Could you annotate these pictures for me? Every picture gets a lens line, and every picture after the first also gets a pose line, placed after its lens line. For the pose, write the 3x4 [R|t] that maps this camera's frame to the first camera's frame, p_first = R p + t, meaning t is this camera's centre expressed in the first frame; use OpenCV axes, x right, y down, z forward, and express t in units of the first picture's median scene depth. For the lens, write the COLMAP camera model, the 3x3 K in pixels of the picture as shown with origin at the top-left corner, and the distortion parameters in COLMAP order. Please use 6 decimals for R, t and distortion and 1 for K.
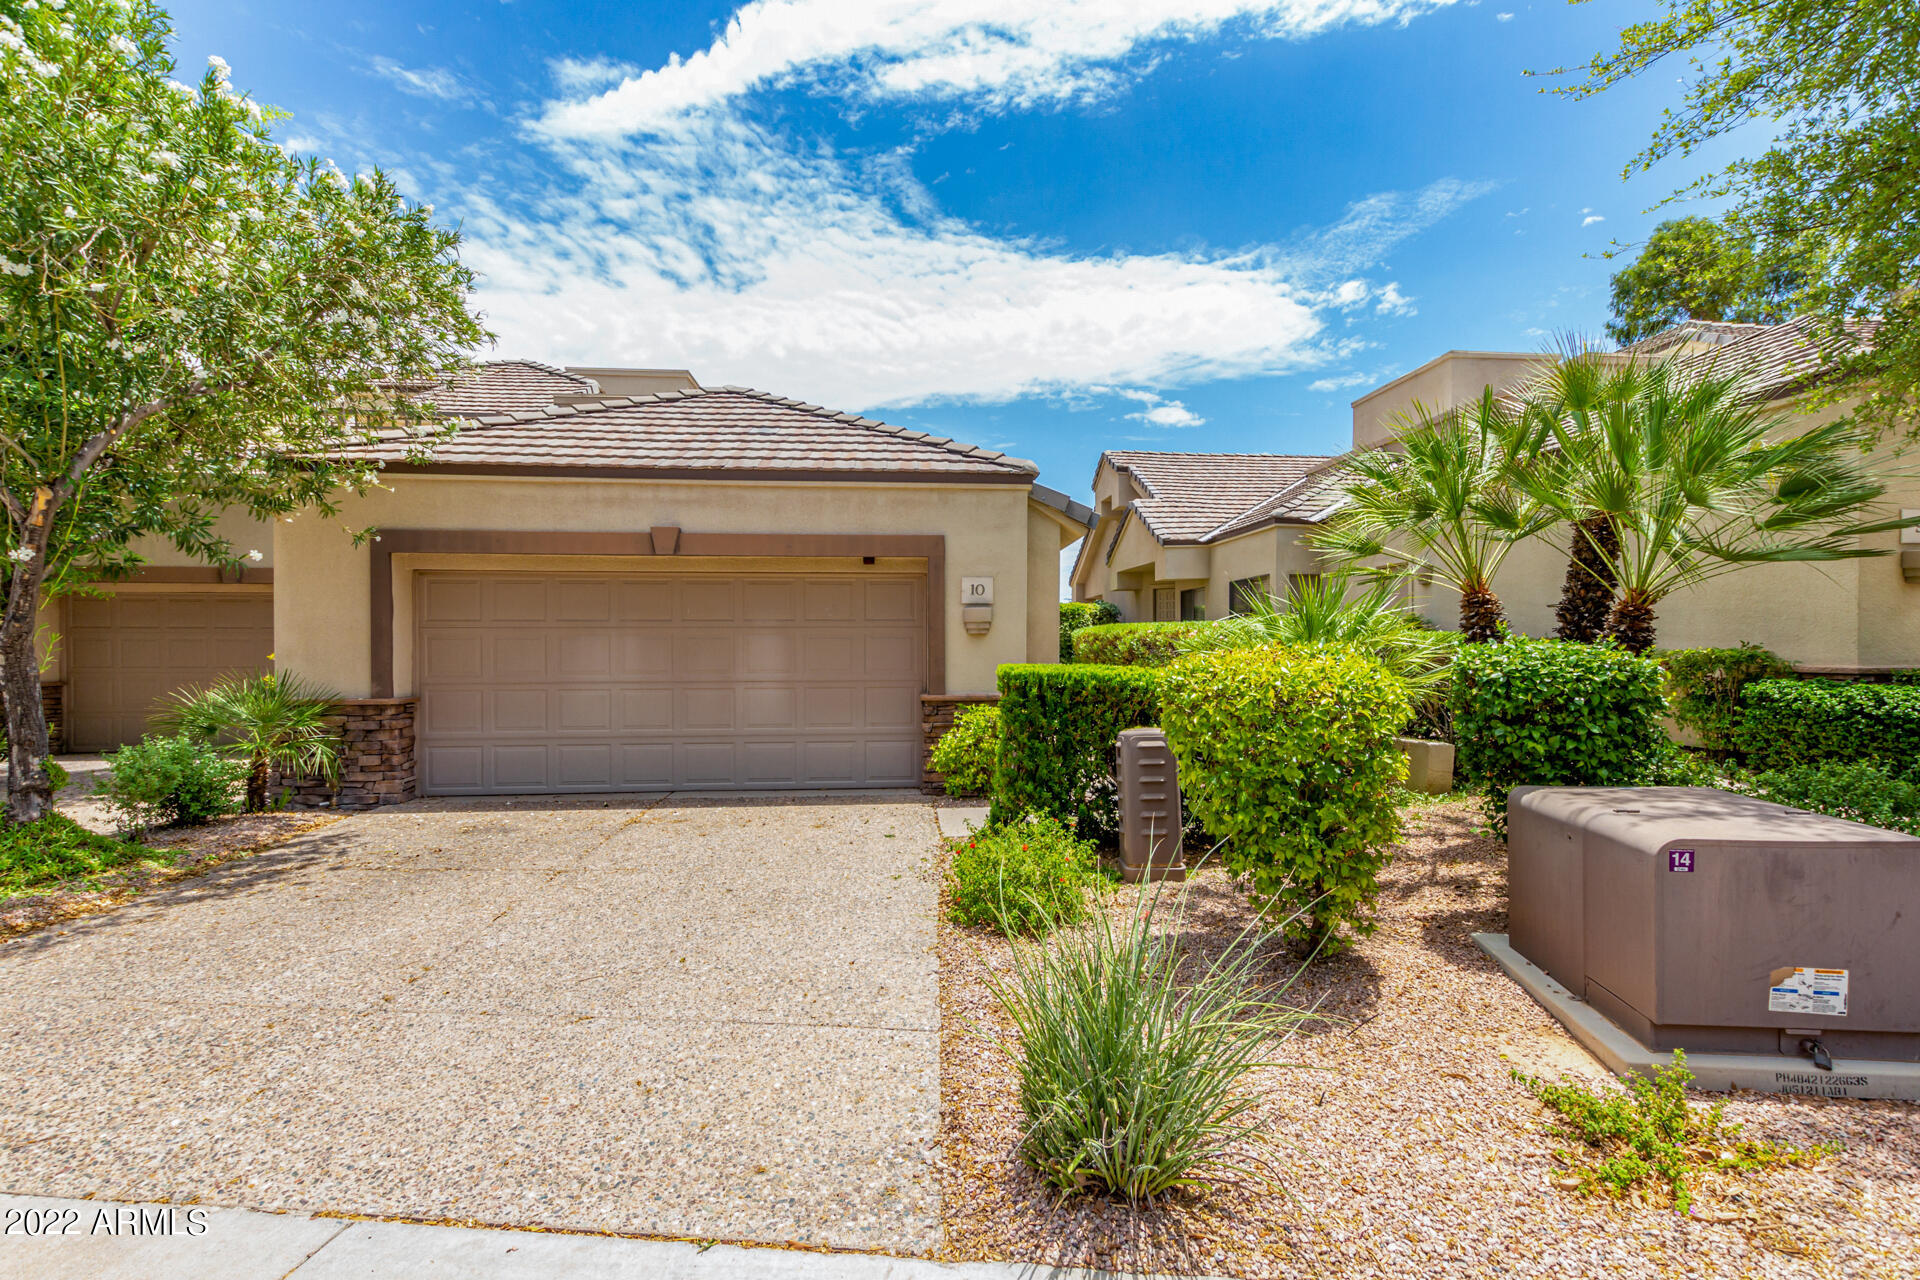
lens RADIAL K [[943.0, 0, 968.6], [0, 943.0, 643.4], [0, 0, 1]] dist [0.004818, -0.002112]
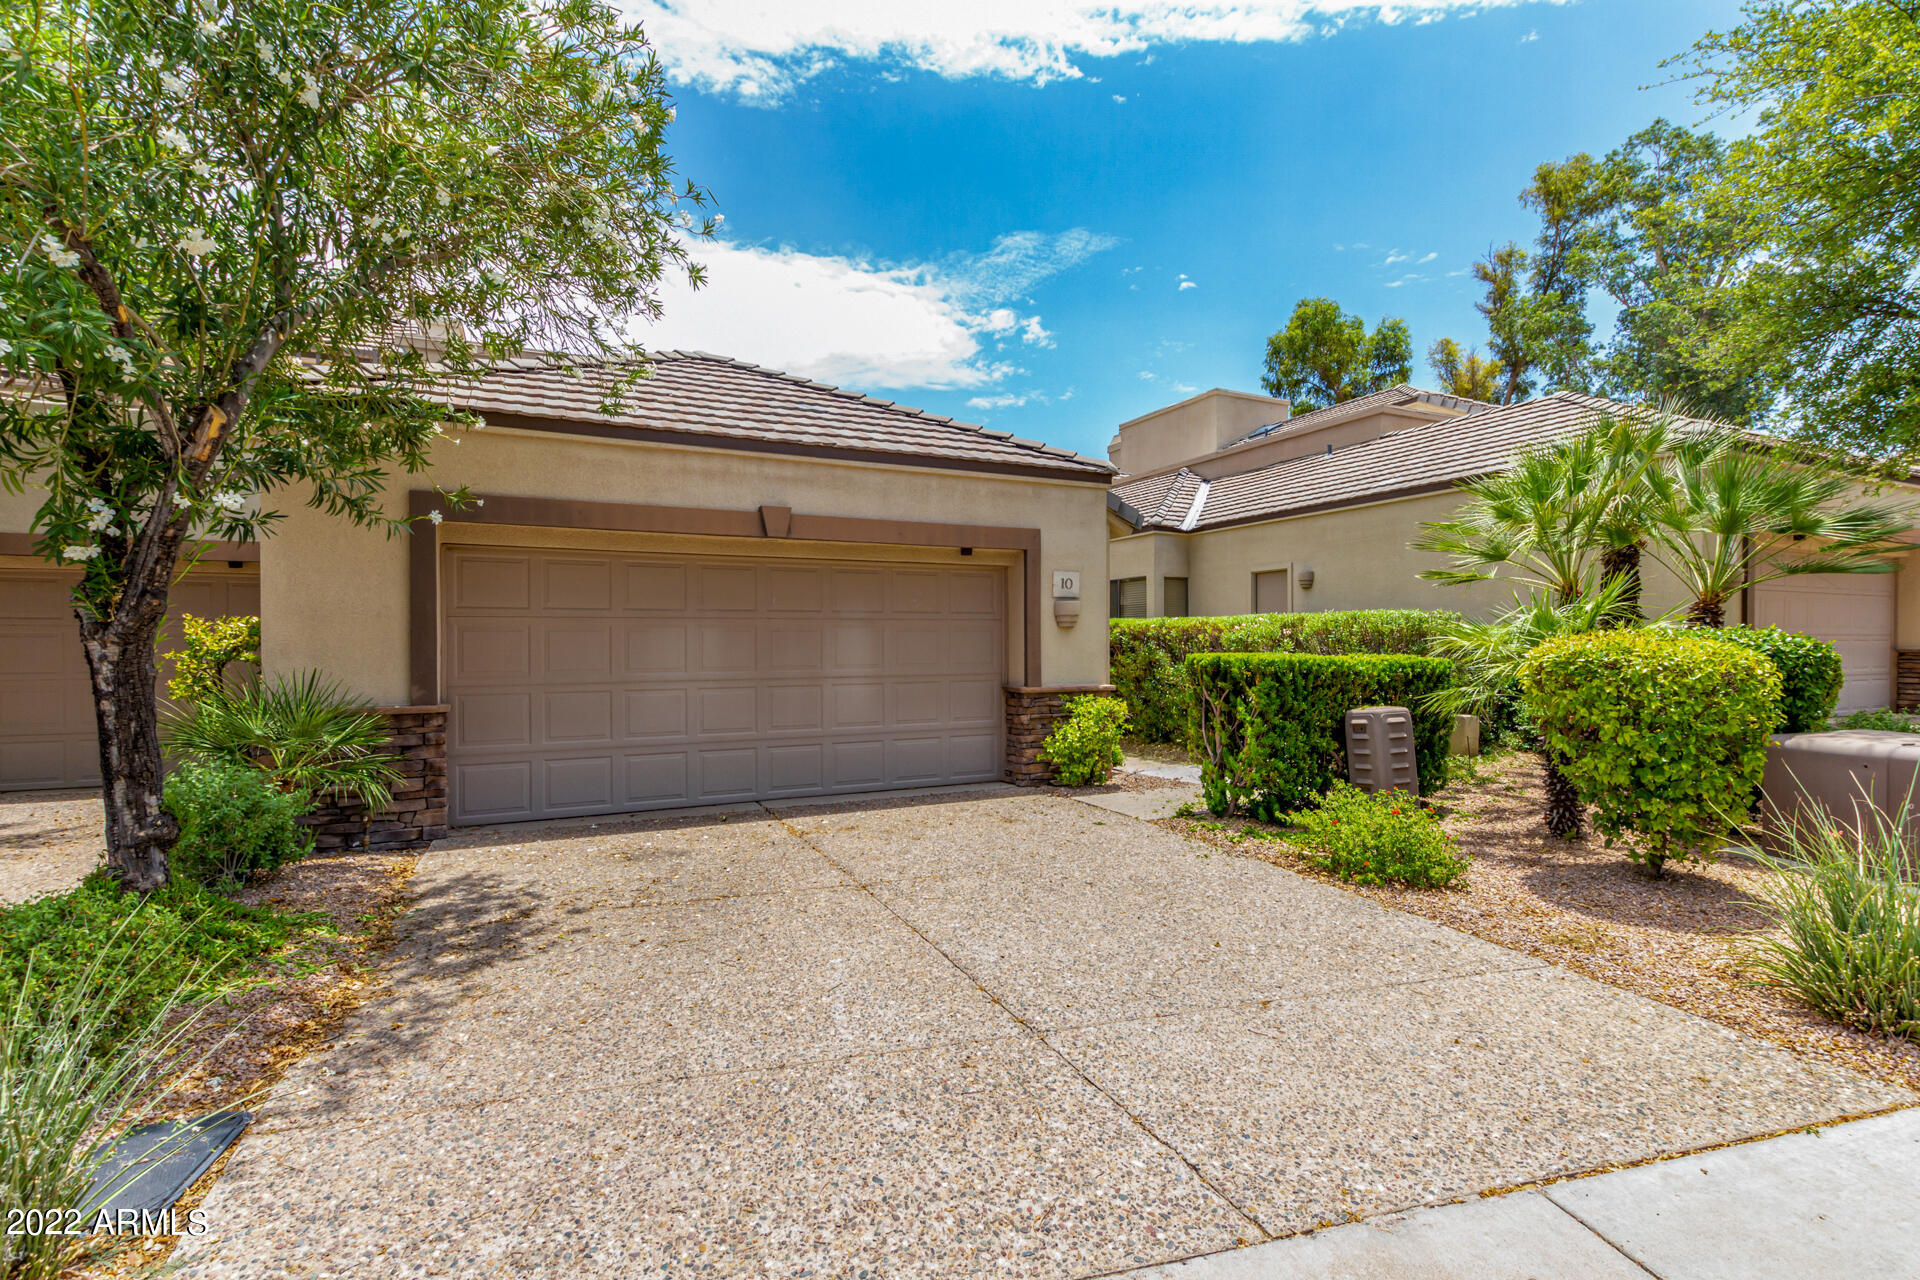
lens RADIAL K [[943.0, 0, 1009.7], [0, 943.0, 633.9], [0, 0, 1]] dist [0.004818, -0.002112]
pose [[0.922918, 0.000842, 0.384995, -0.438784], [0.003334, 0.999943, -0.010177, 0.007941], [-0.384981, 0.010676, 0.922863, 0.078802]]
